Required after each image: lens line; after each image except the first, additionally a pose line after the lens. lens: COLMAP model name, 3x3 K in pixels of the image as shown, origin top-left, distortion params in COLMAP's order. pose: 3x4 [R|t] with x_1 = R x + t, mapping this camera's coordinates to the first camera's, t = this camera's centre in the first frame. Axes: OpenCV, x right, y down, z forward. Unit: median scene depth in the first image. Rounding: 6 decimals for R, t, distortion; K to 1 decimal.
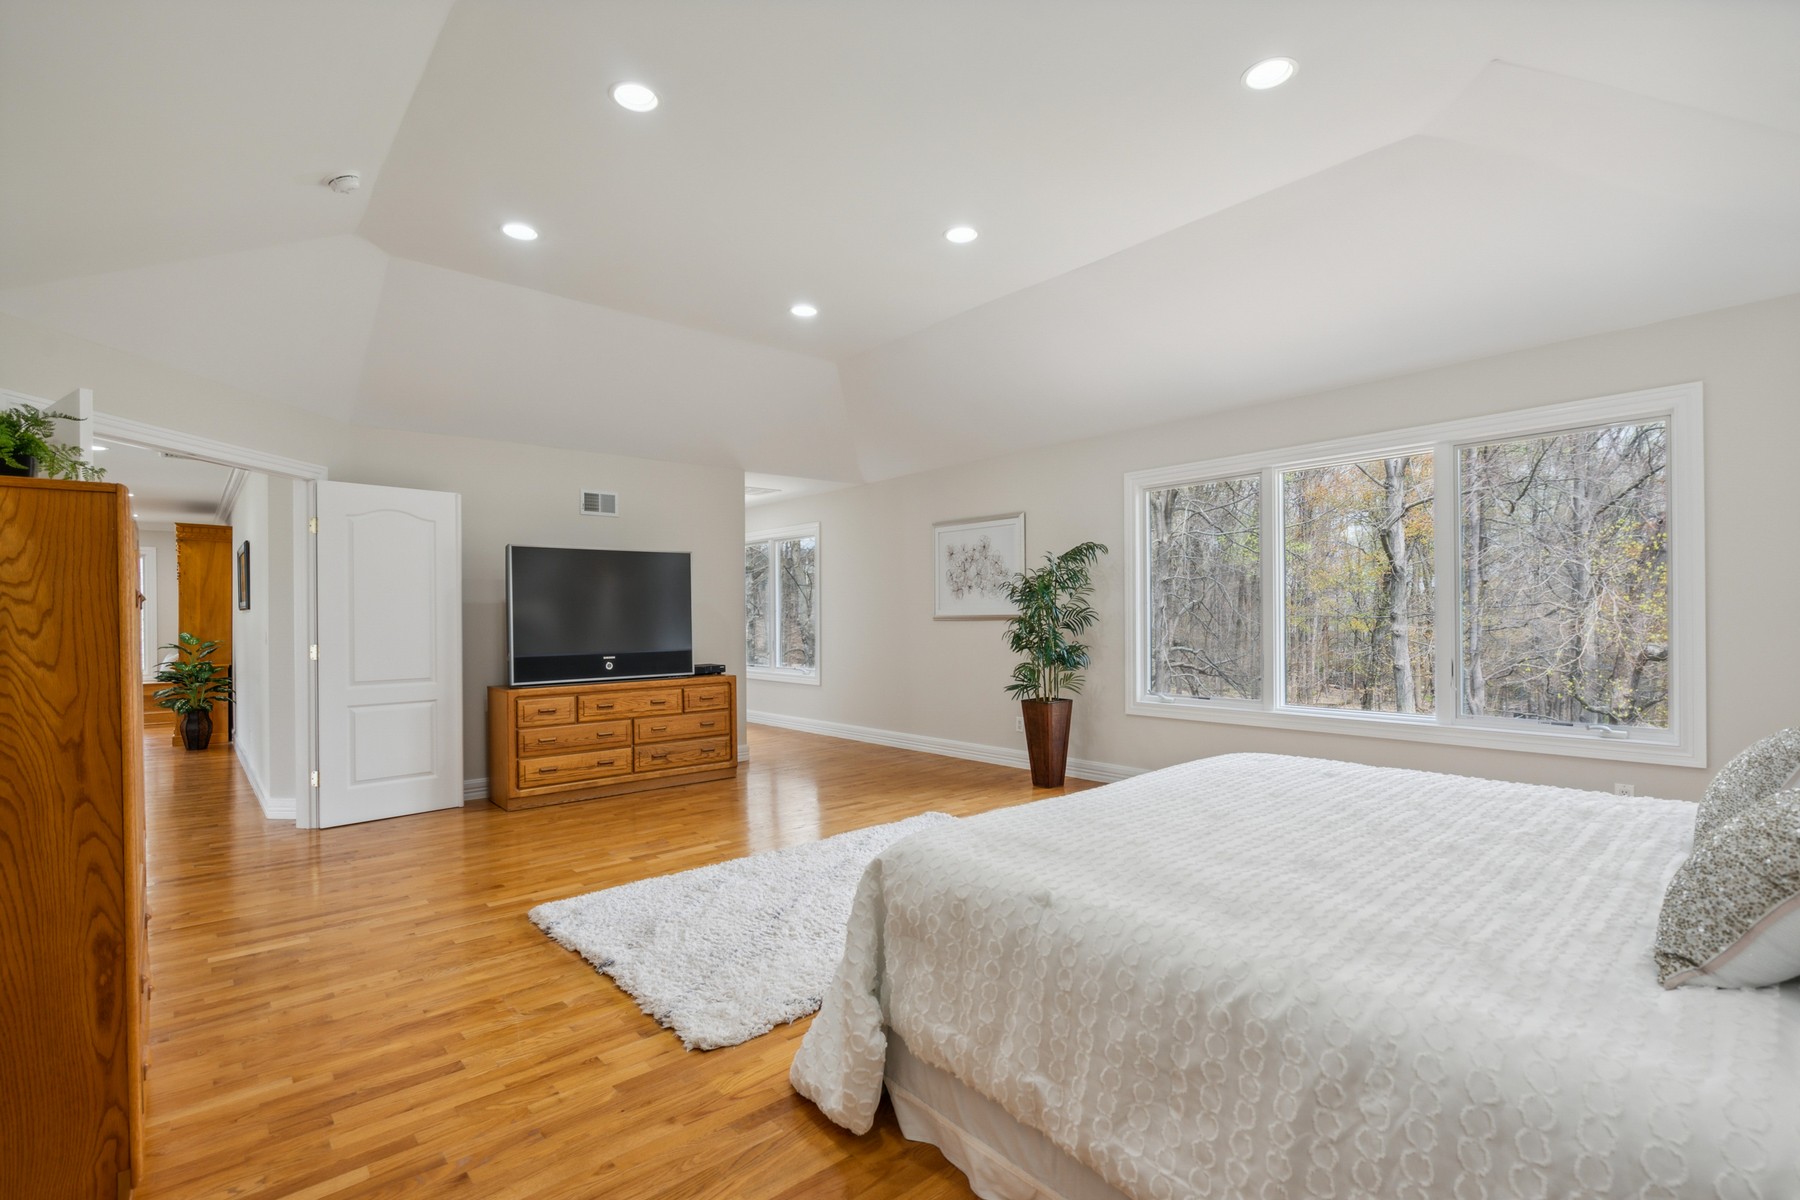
lens RADIAL K [[833.4, 0, 894.5], [0, 833.4, 611.7], [0, 0, 1]] dist [-0.010865, 0.007717]
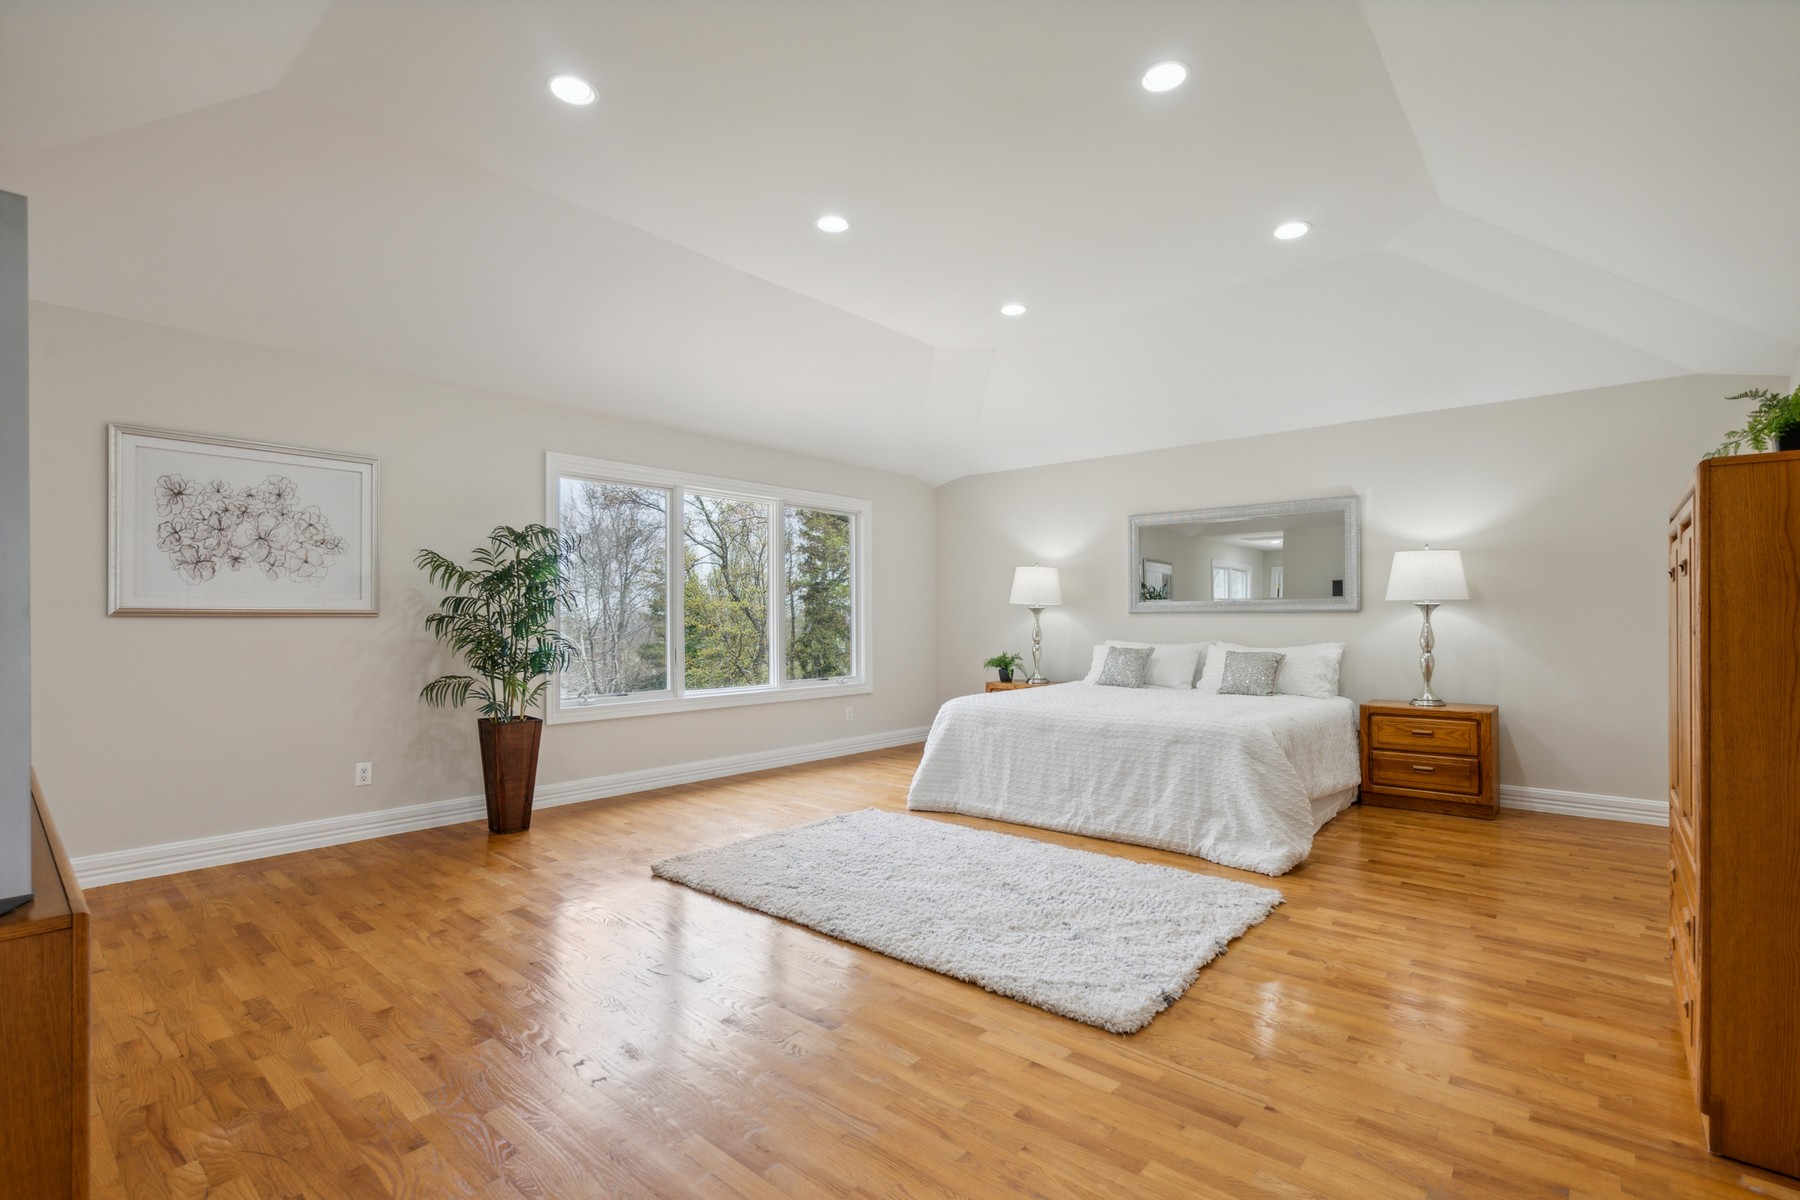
lens RADIAL K [[833.4, 0, 894.5], [0, 833.4, 611.7], [0, 0, 1]] dist [-0.010865, 0.007717]
pose [[-0.141902, 0.028070, 0.989483, -0.644037], [-0.004133, 0.999572, -0.028949, 0.025224], [-0.989872, -0.008198, -0.141726, 0.759279]]
